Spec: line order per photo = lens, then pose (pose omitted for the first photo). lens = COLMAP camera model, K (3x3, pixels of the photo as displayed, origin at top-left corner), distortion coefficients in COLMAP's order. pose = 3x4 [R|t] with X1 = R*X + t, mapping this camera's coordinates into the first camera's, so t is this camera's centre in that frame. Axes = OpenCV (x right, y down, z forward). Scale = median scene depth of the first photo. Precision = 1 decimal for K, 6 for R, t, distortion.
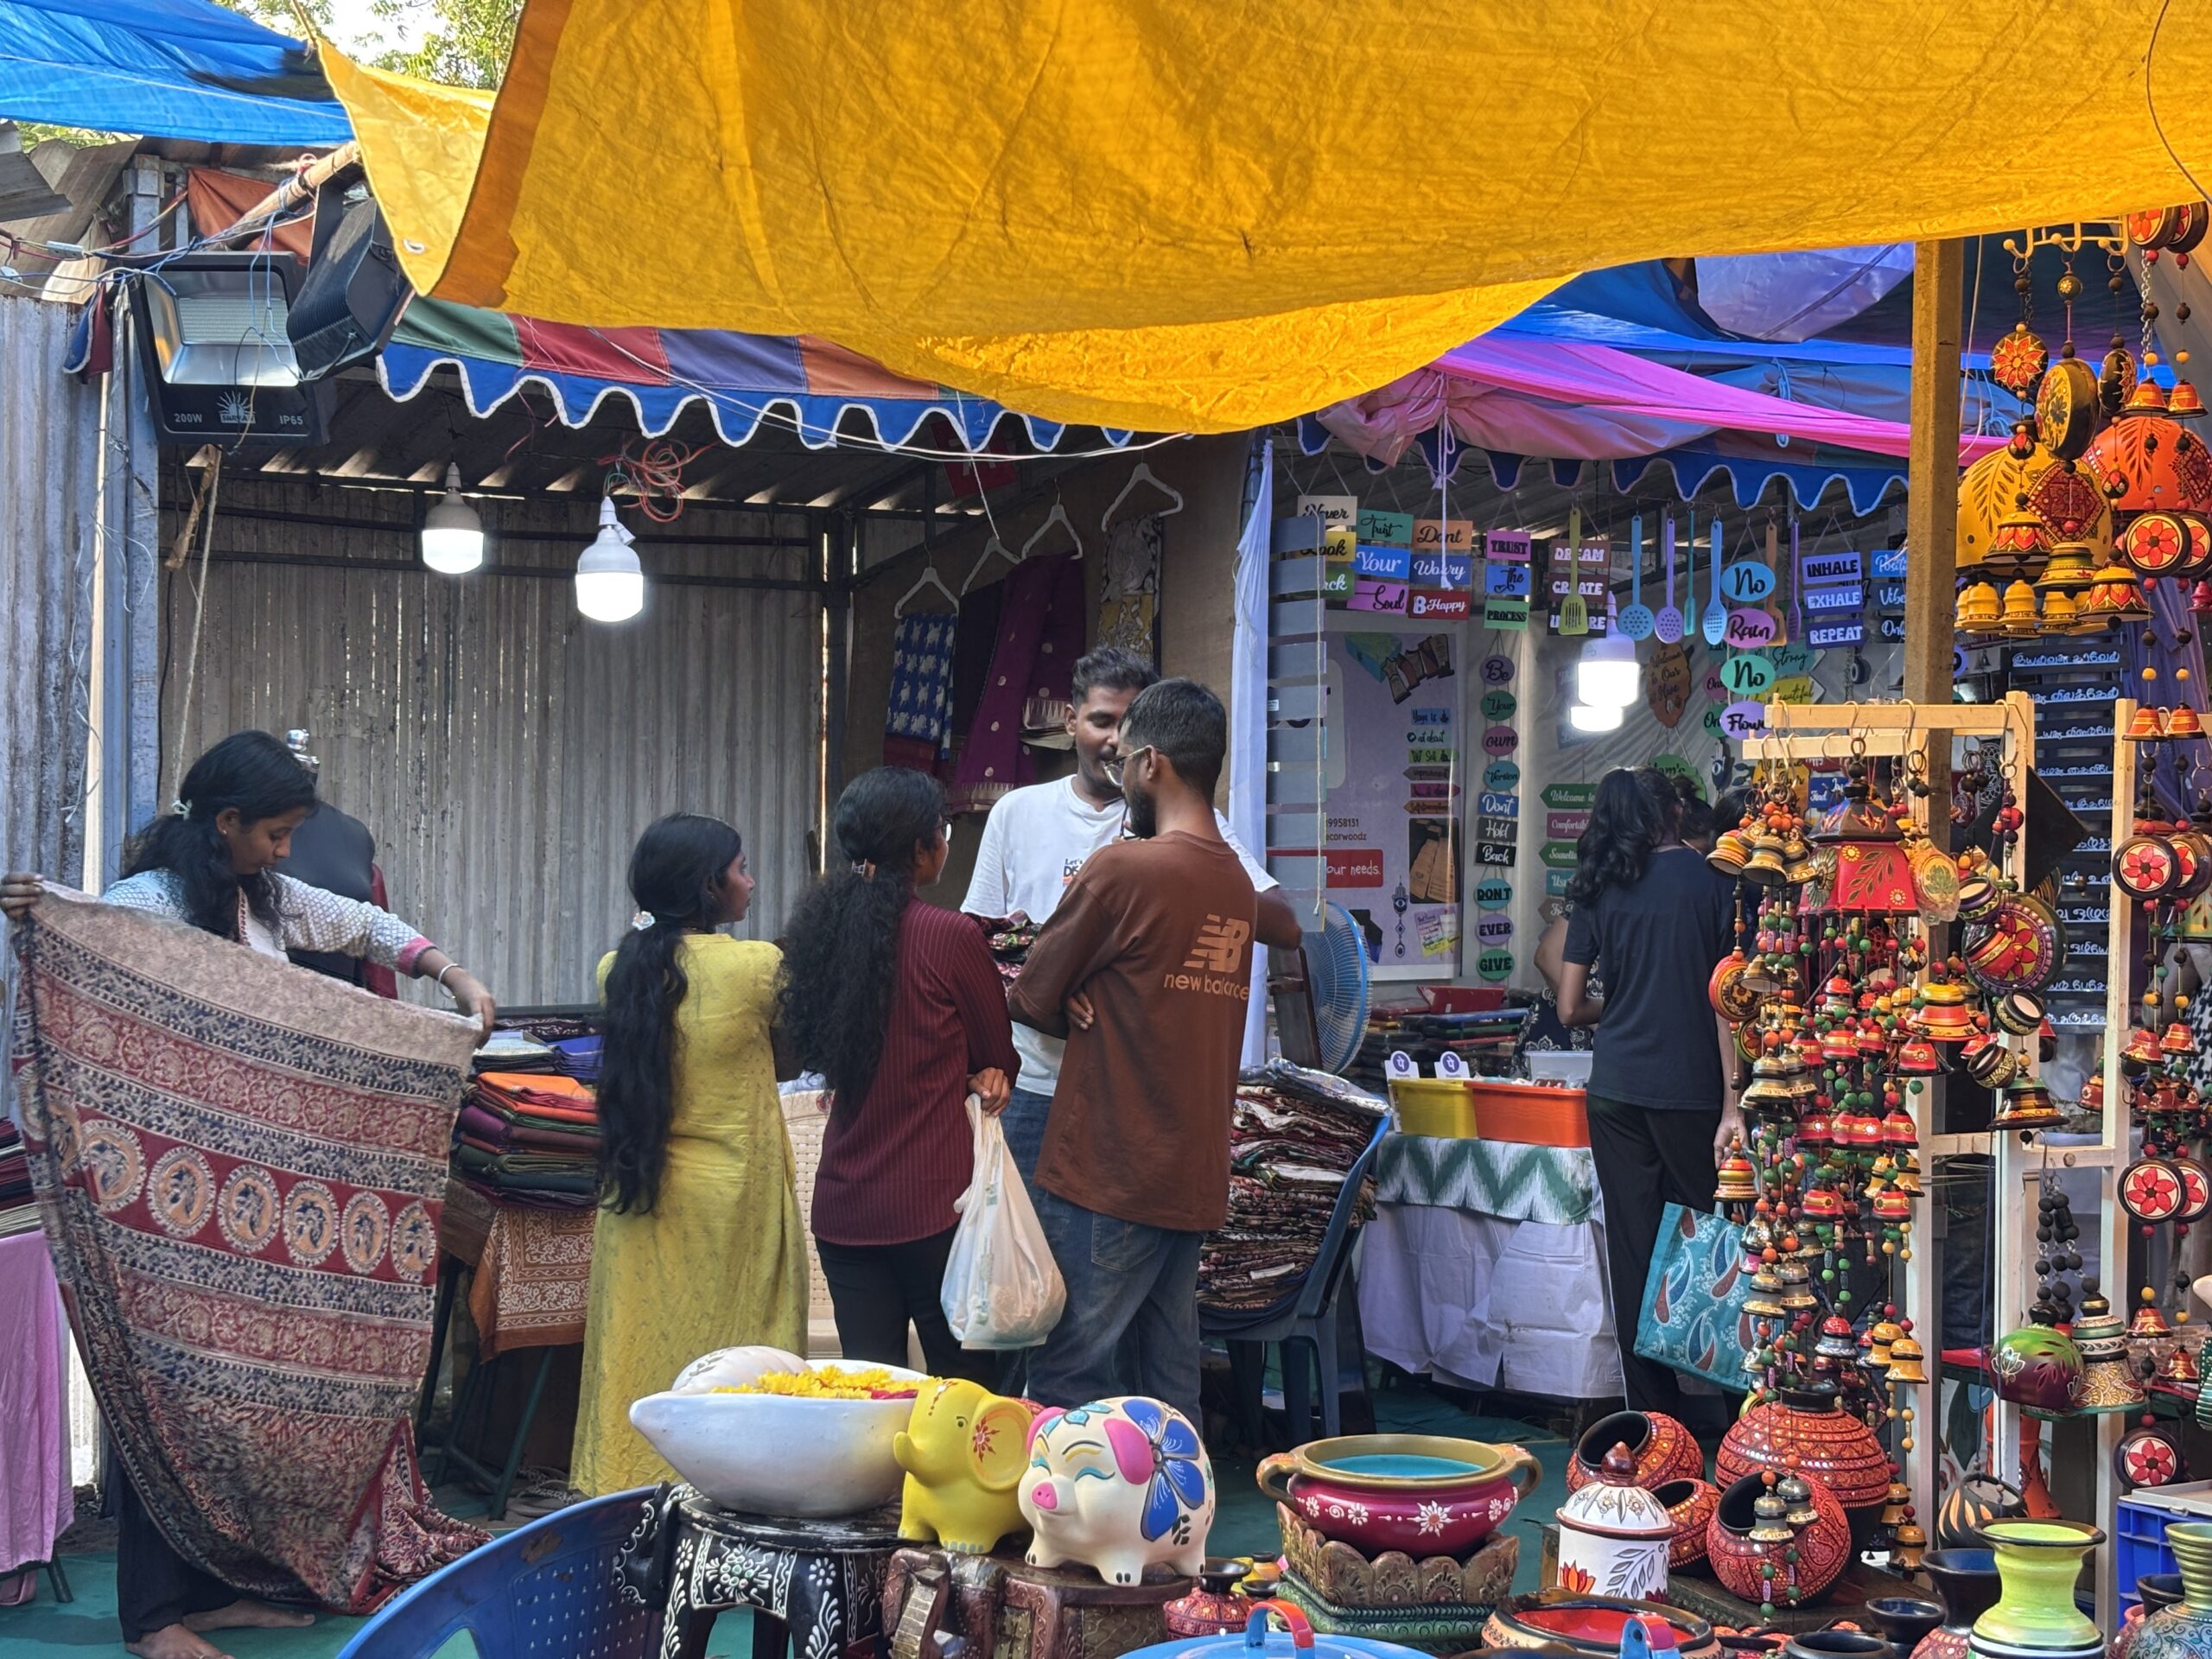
lens RADIAL K [[3314.6, 0, 1106.0], [0, 3314.6, 829.5], [0, 0, 1]] dist [0.476583, -2.113010]
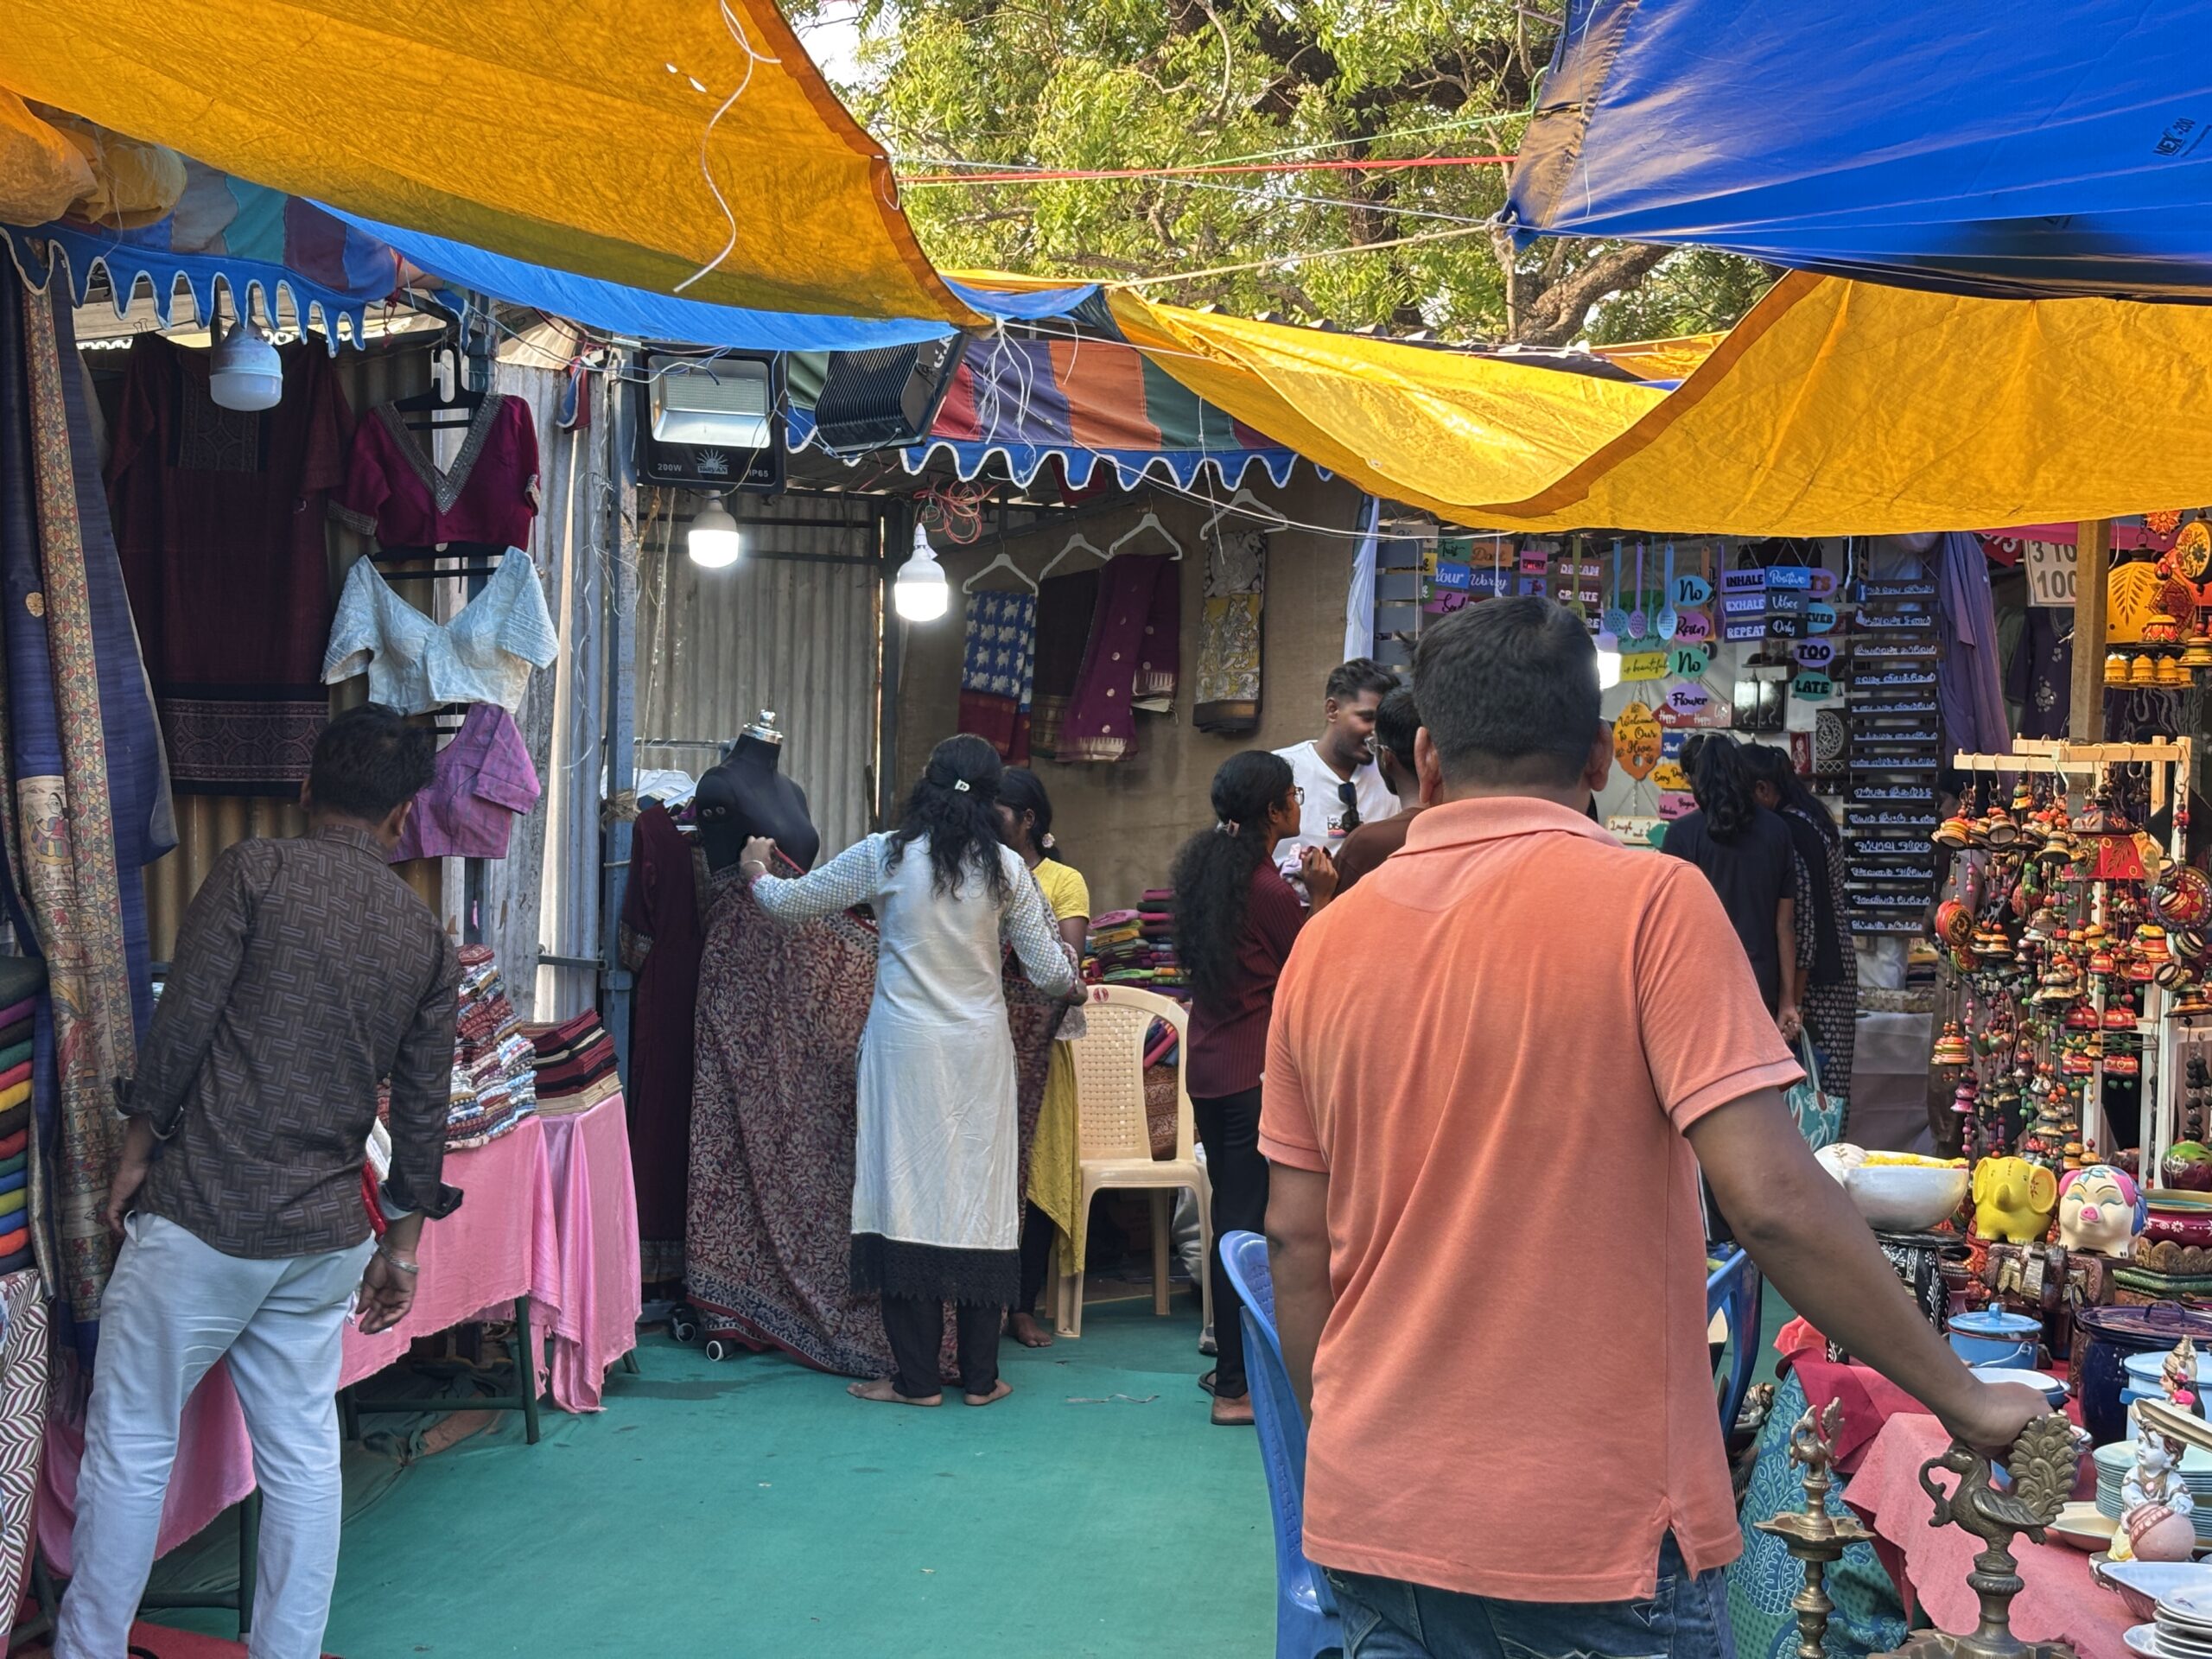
lens RADIAL K [[3314.6, 0, 1106.0], [0, 3314.6, 829.5], [0, 0, 1]] dist [0.476583, -2.113010]
pose [[0.982642, 0.008491, 0.185318, -0.313124], [-0.015484, 0.999220, 0.036317, -0.029165], [-0.184865, -0.038556, 0.982007, -0.273726]]
